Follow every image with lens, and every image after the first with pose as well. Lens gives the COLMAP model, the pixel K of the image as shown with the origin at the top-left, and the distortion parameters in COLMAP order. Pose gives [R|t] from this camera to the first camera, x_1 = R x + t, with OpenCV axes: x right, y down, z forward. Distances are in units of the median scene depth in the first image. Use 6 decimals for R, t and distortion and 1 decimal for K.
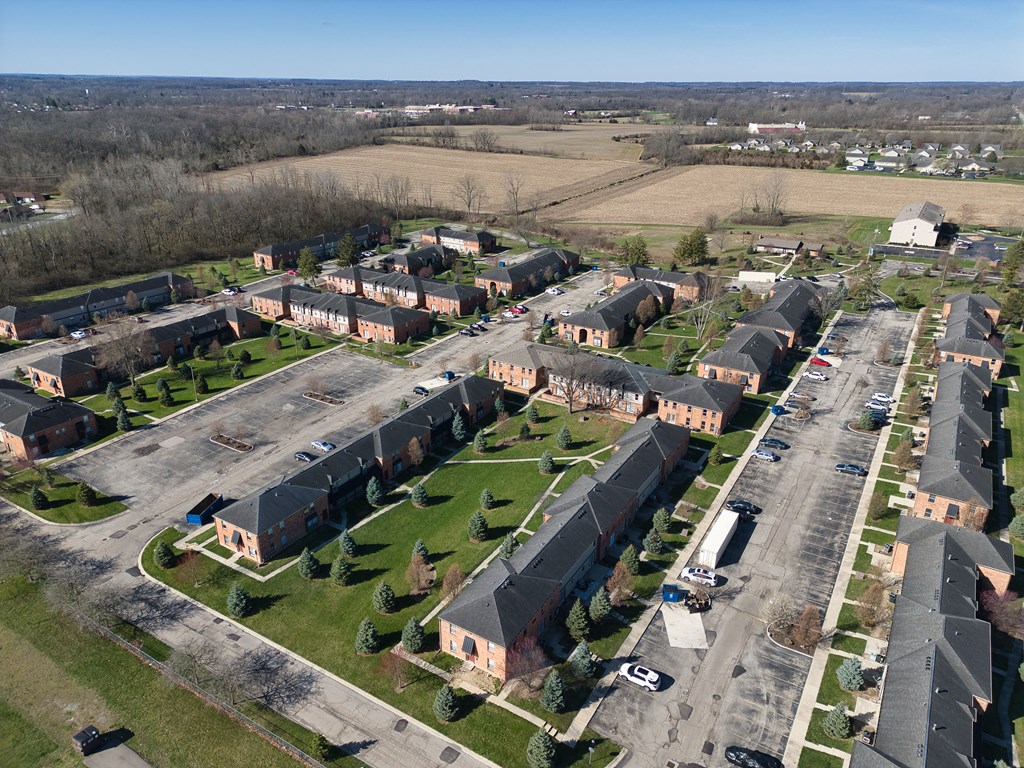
lens RADIAL K [[733.7, 0, 504.0], [0, 733.7, 365.4], [0, 0, 1]] dist [0.068507, -0.057928]
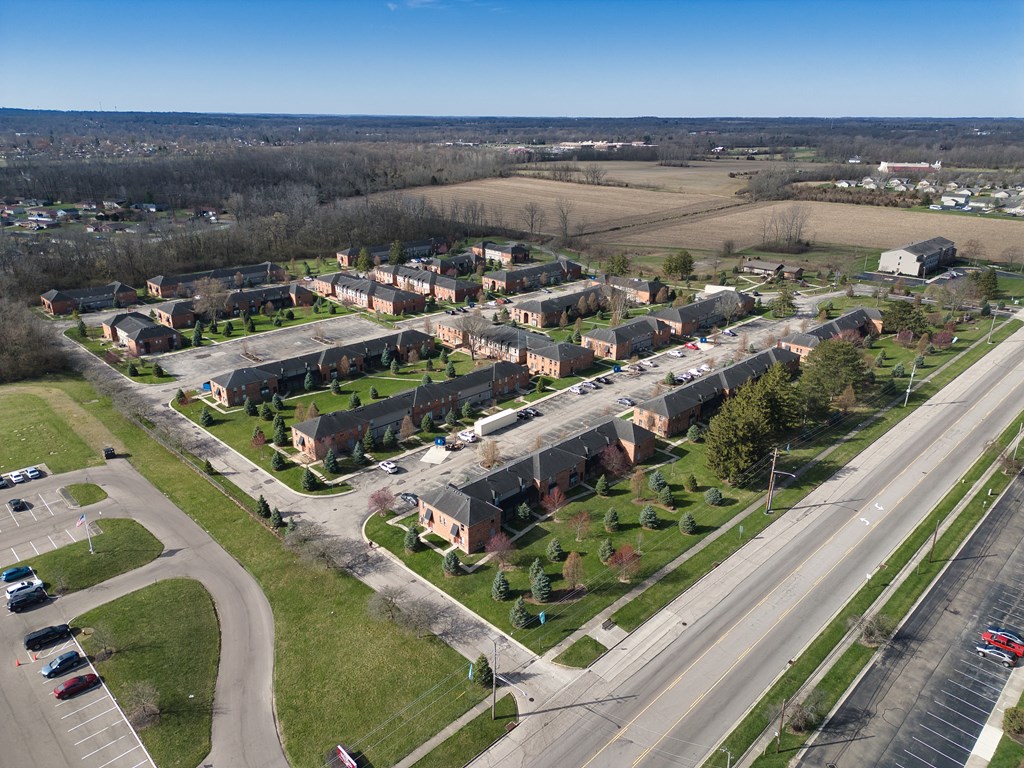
lens RADIAL K [[722.1, 0, 512.0], [0, 722.1, 384.0], [0, 0, 1]] dist [0.068335, -0.059395]
pose [[0.973071, 0.079760, -0.216268, 0.370461], [-0.083133, 0.996517, -0.006529, 0.089474], [0.214994, 0.024332, 0.976312, -0.289854]]
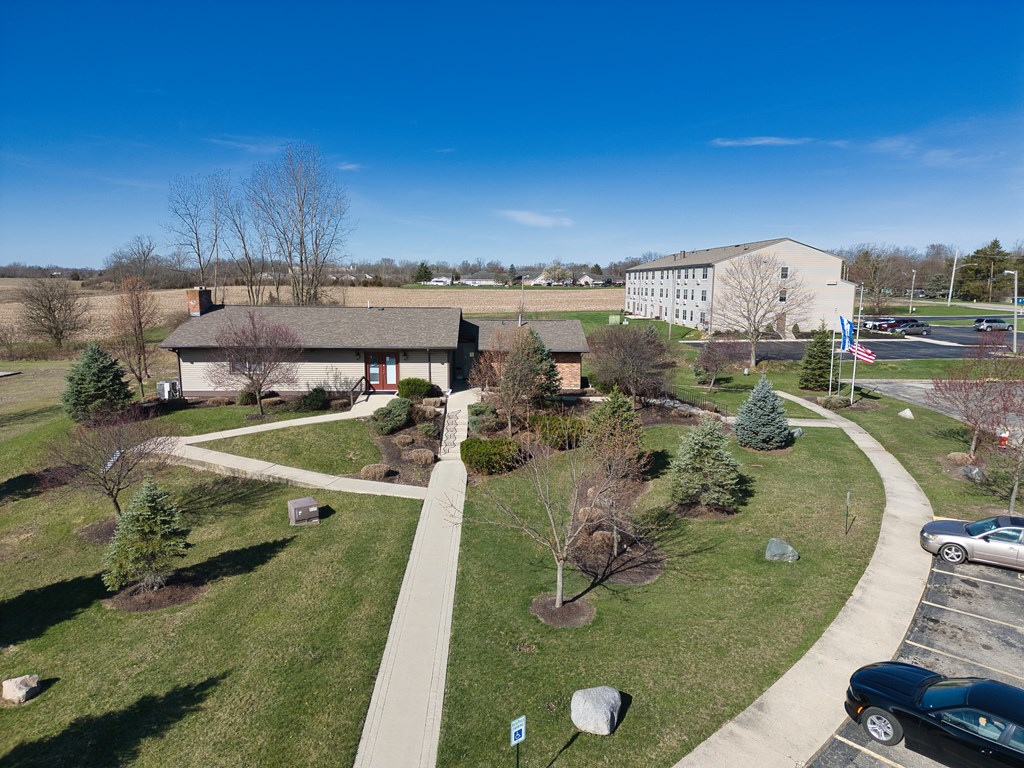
lens RADIAL K [[722.1, 0, 512.0], [0, 722.1, 384.0], [0, 0, 1]] dist [0.068335, -0.059395]
pose [[0.838871, -0.086019, 0.537490, 0.476901], [0.201405, 0.966406, -0.159675, -0.183908], [-0.505699, 0.242200, 0.828014, 1.275944]]
